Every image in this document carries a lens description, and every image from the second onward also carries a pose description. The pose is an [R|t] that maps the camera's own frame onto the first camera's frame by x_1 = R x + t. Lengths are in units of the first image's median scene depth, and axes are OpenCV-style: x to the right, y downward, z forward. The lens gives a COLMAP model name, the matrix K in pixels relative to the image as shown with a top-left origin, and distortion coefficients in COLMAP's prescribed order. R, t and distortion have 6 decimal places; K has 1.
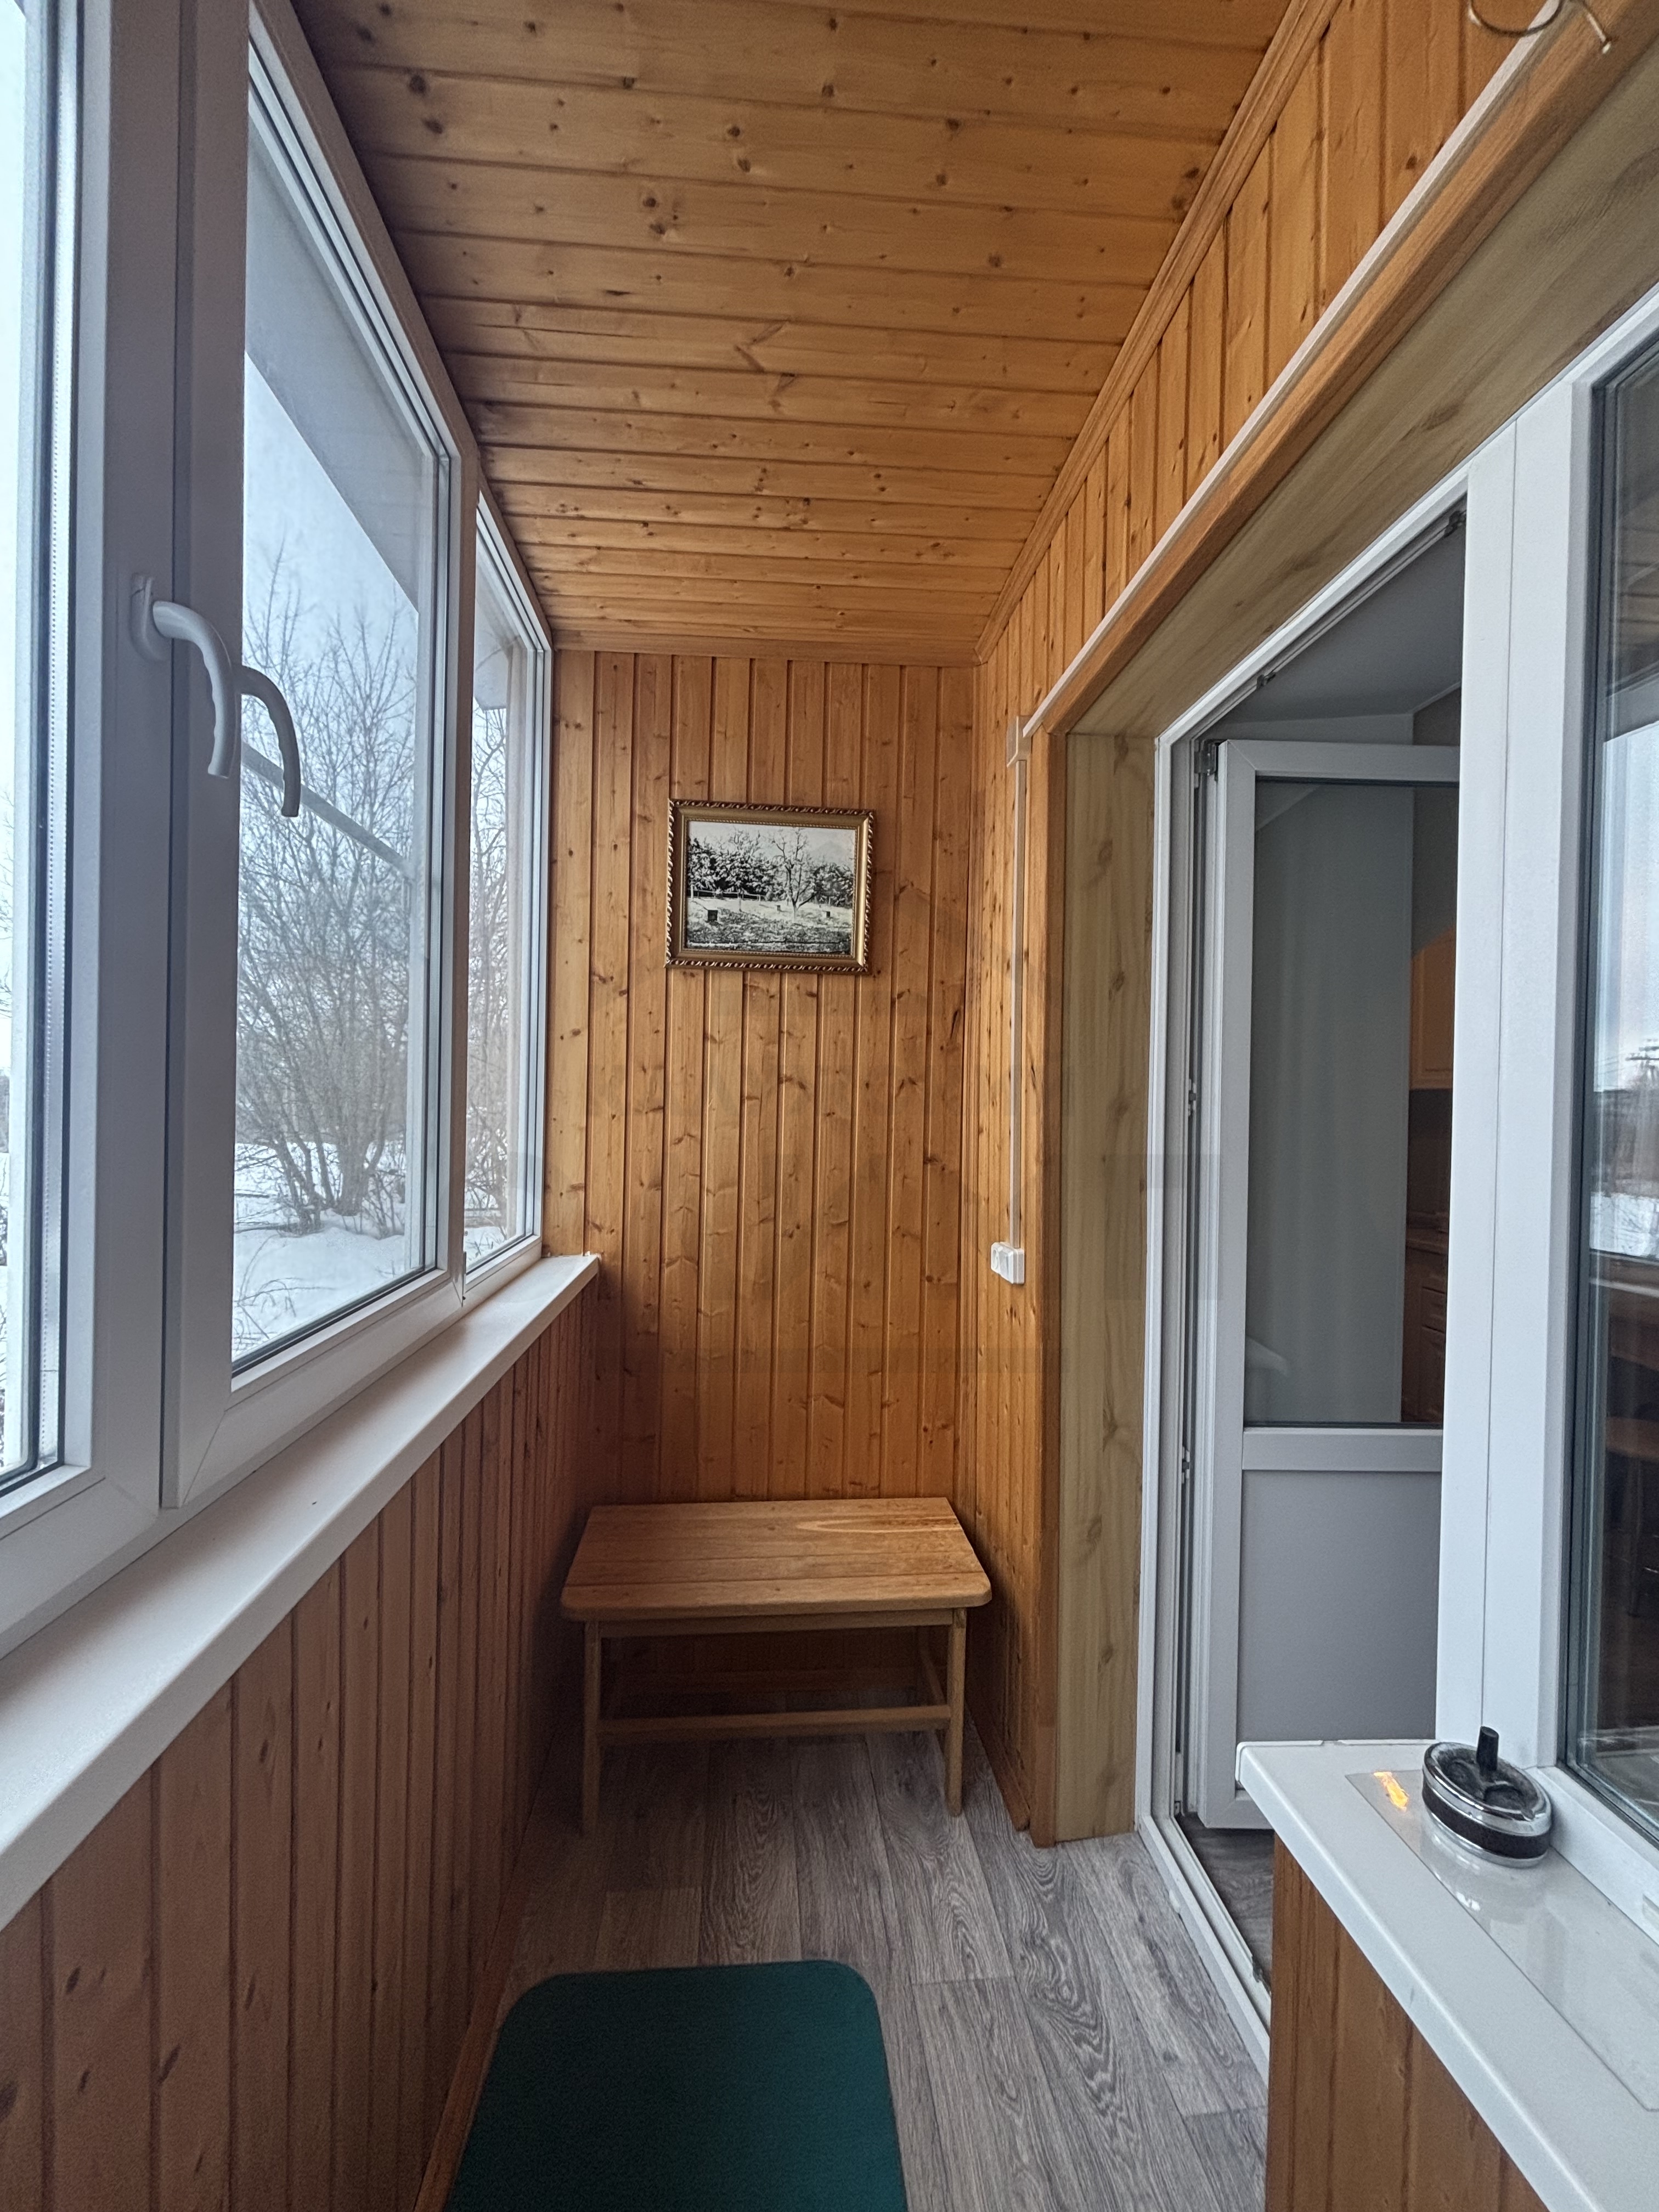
lens RADIAL K [[891.1, 0, 826.2], [0, 891.1, 1115.3], [0, 0, 1]] dist [-0.005289, 0.002088]
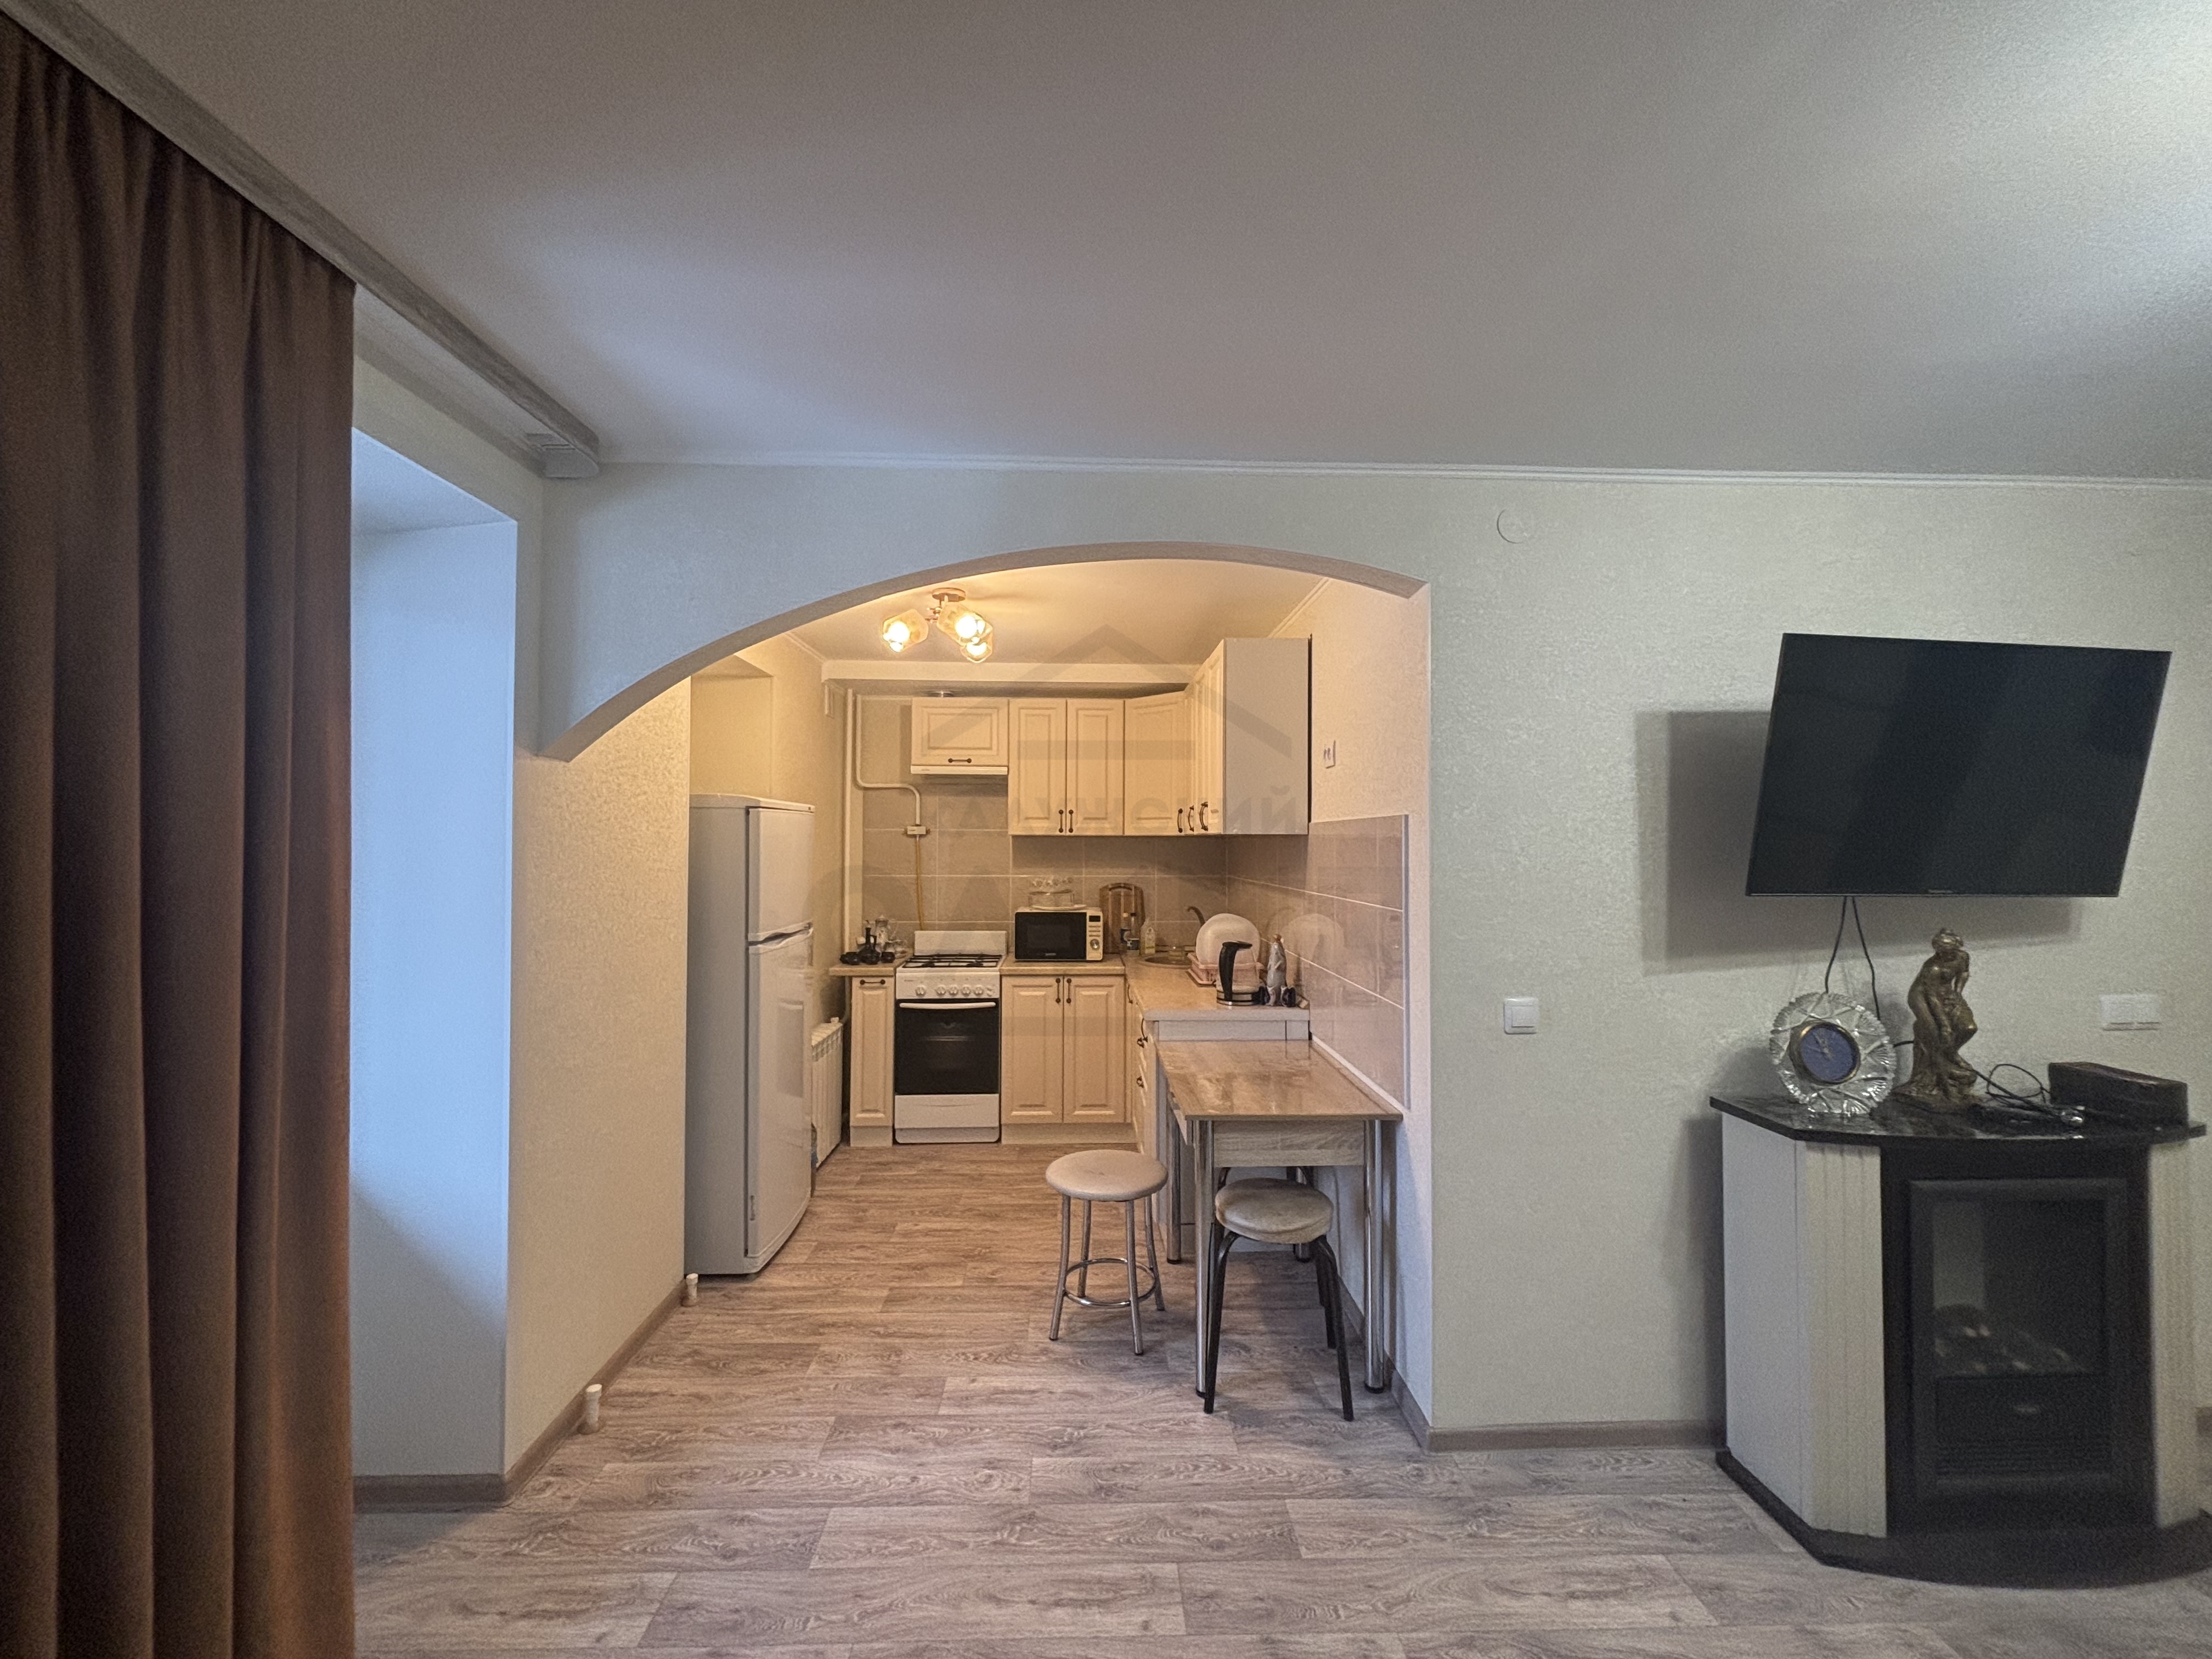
lens RADIAL K [[891.1, 0, 1102.5], [0, 891.1, 835.8], [0, 0, 1]] dist [-0.005289, 0.002088]
pose [[0.065523, 0.000755, 0.997851, -0.850094], [0.010203, 0.999947, -0.001427, -0.079406], [-0.997799, 0.010274, 0.065512, 0.908114]]
